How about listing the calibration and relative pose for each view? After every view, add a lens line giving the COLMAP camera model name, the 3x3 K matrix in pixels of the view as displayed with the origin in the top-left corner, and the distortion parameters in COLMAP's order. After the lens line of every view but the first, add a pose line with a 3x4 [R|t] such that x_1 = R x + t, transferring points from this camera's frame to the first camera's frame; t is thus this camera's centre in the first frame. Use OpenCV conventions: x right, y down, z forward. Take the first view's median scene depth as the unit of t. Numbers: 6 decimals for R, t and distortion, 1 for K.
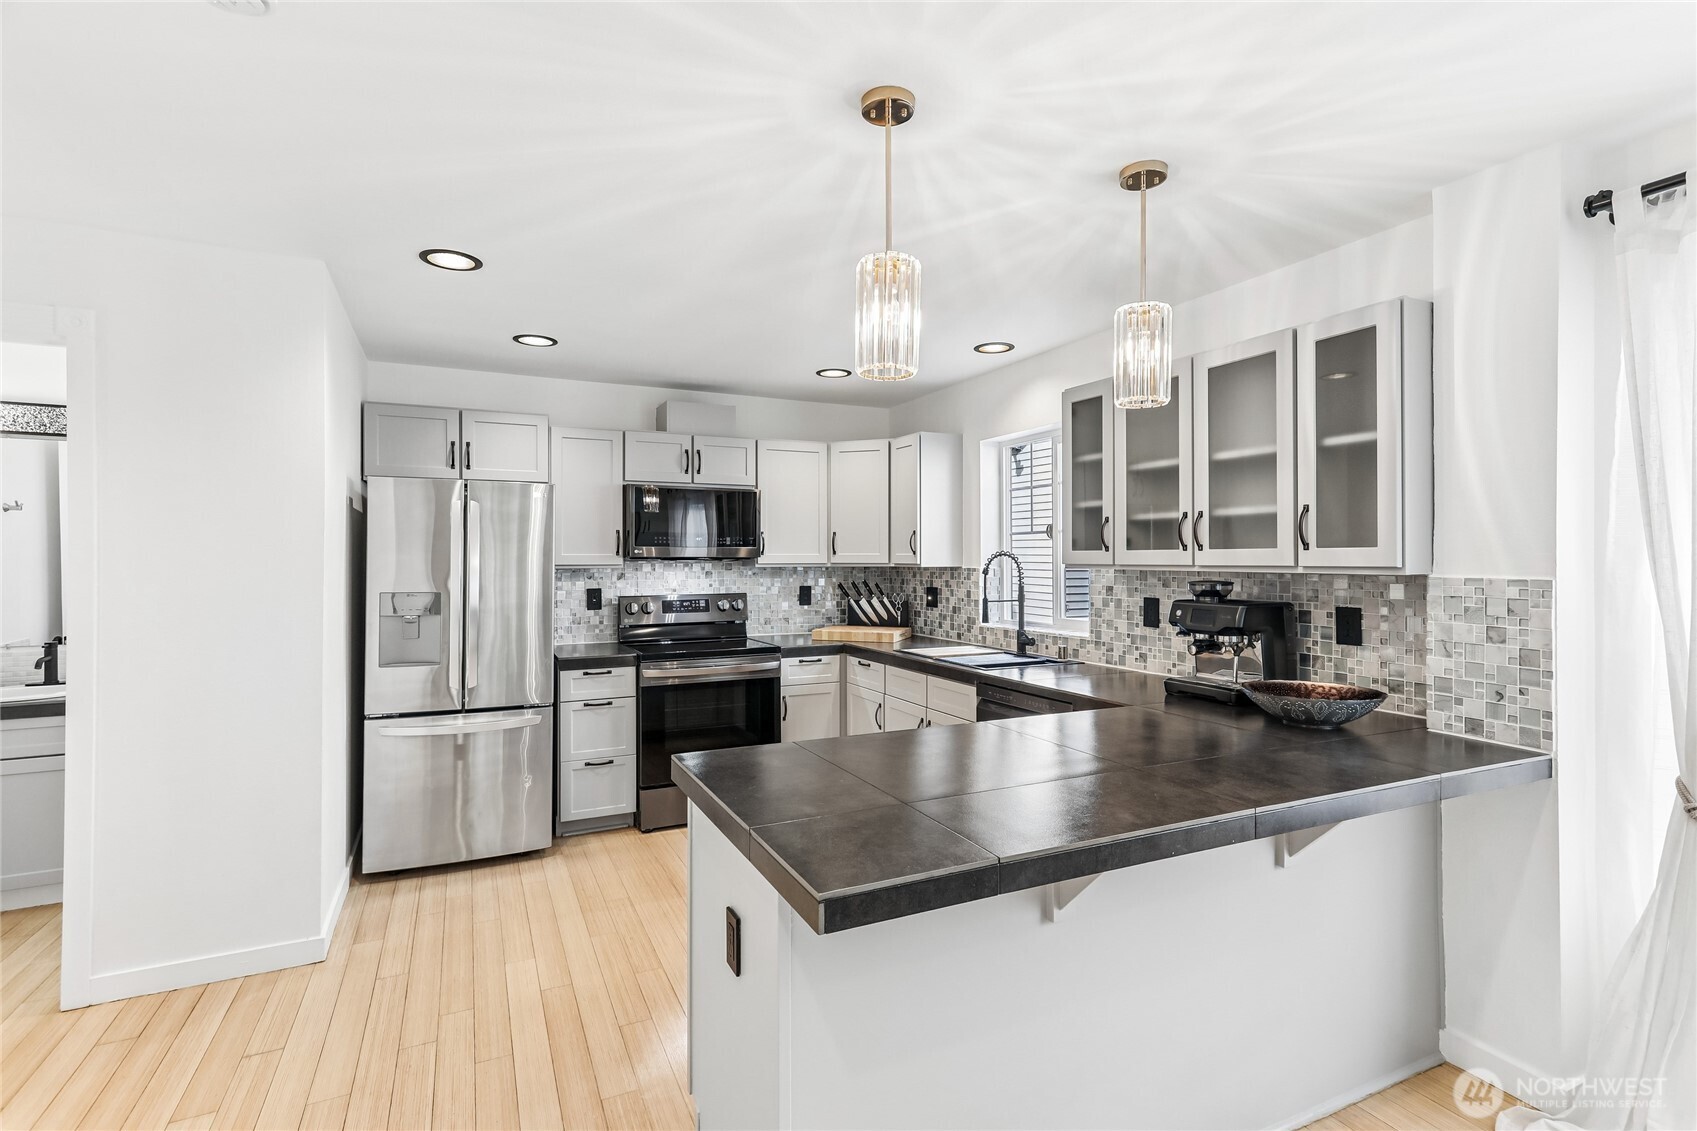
lens RADIAL K [[807.1, 0, 850.5], [0, 807.1, 553.7], [0, 0, 1]] dist [0.005230, 0.006862]
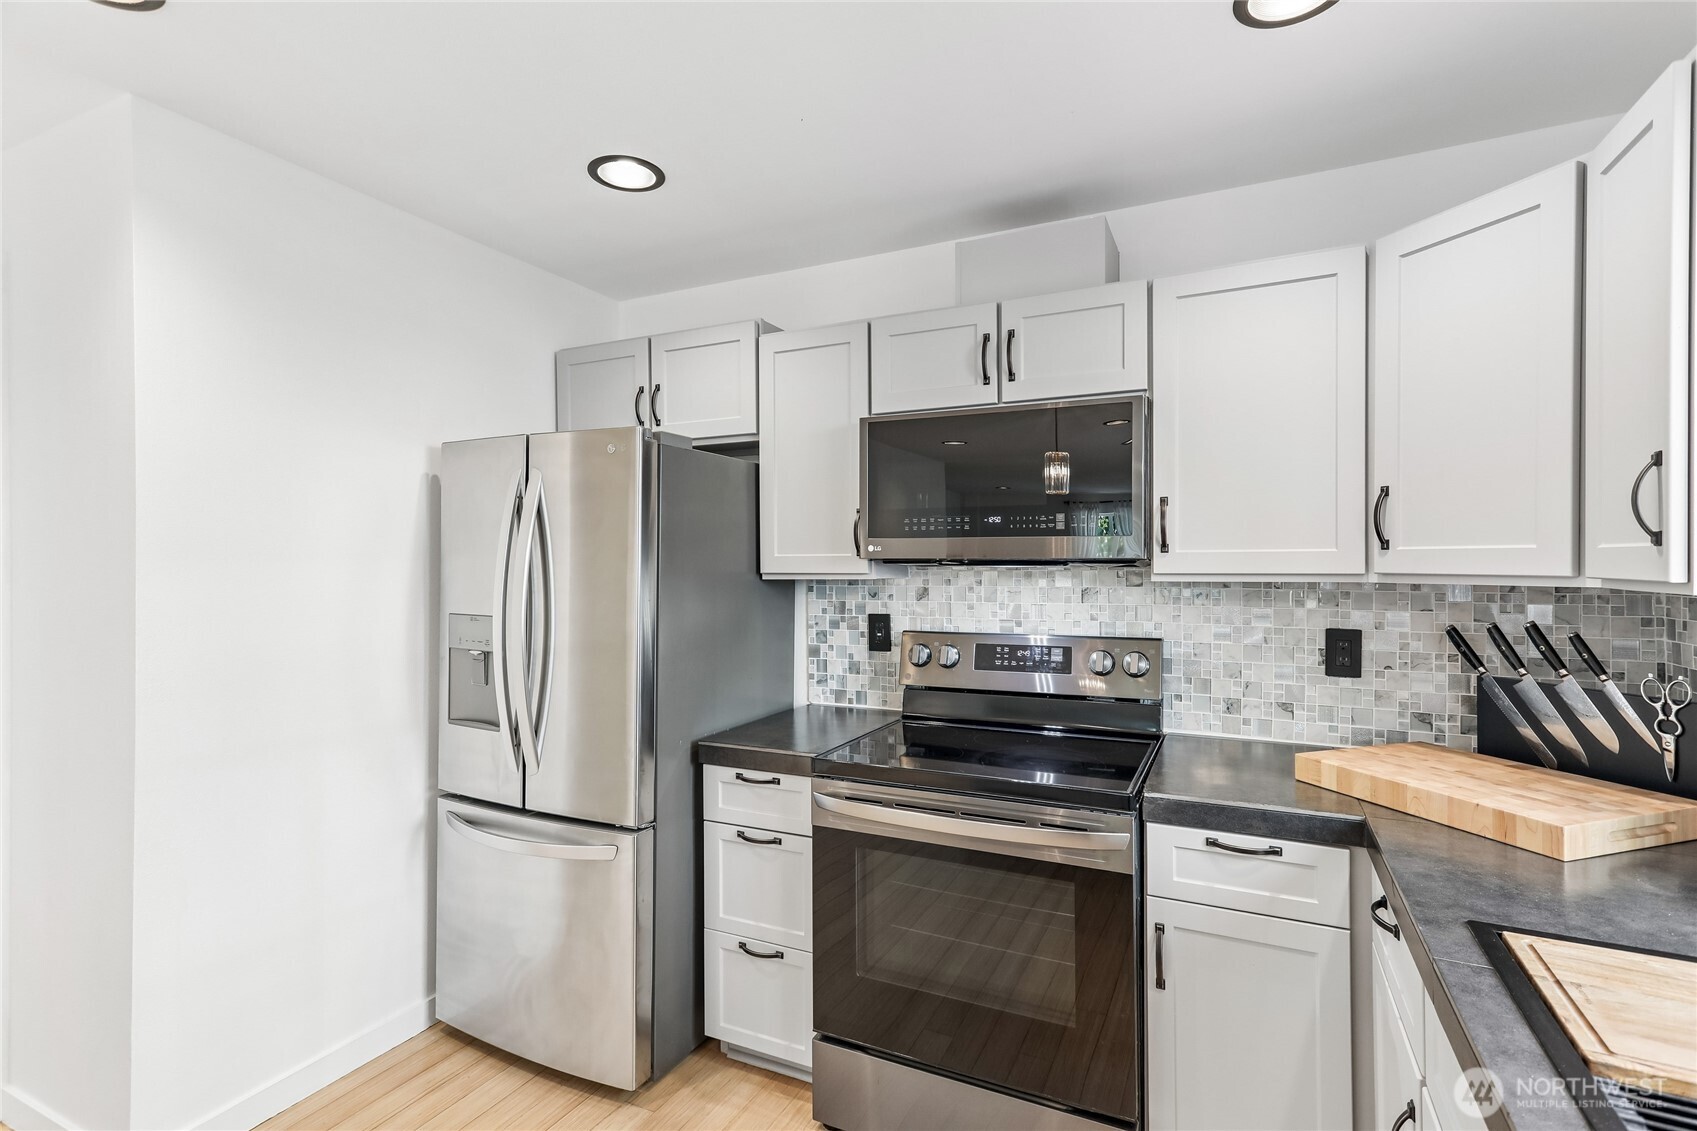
lens RADIAL K [[807.1, 0, 849.2], [0, 807.1, 564.4], [0, 0, 1]] dist [0.005230, 0.006862]
pose [[0.621291, 0.001888, -0.783578, 0.129662], [0.008858, 0.999916, 0.009433, 0.002436], [0.783530, -0.012802, 0.621222, 0.678813]]
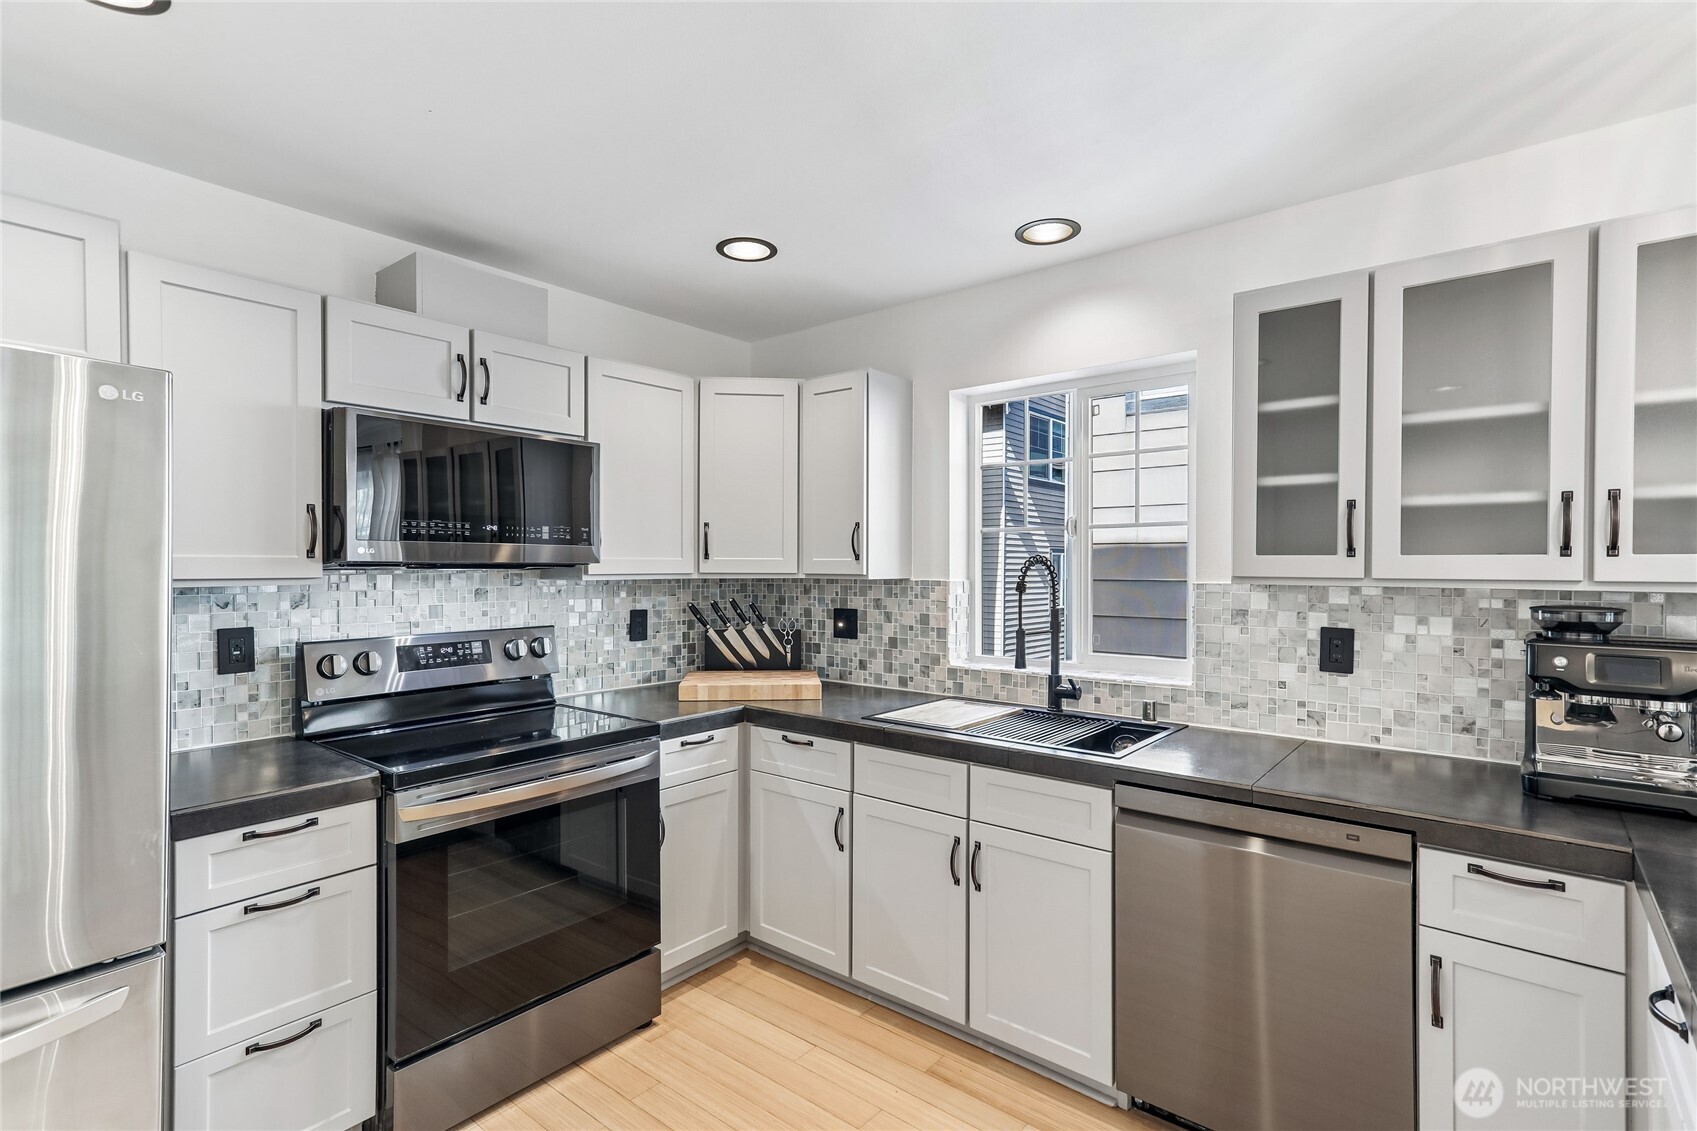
lens RADIAL K [[807.1, 0, 848.3], [0, 807.1, 567.4], [0, 0, 1]] dist [0.005230, 0.006862]
pose [[0.906524, 0.001353, 0.422151, -0.208774], [-0.005507, 0.999948, 0.008621, 0.001657], [-0.422118, -0.010140, 0.906484, 0.451379]]
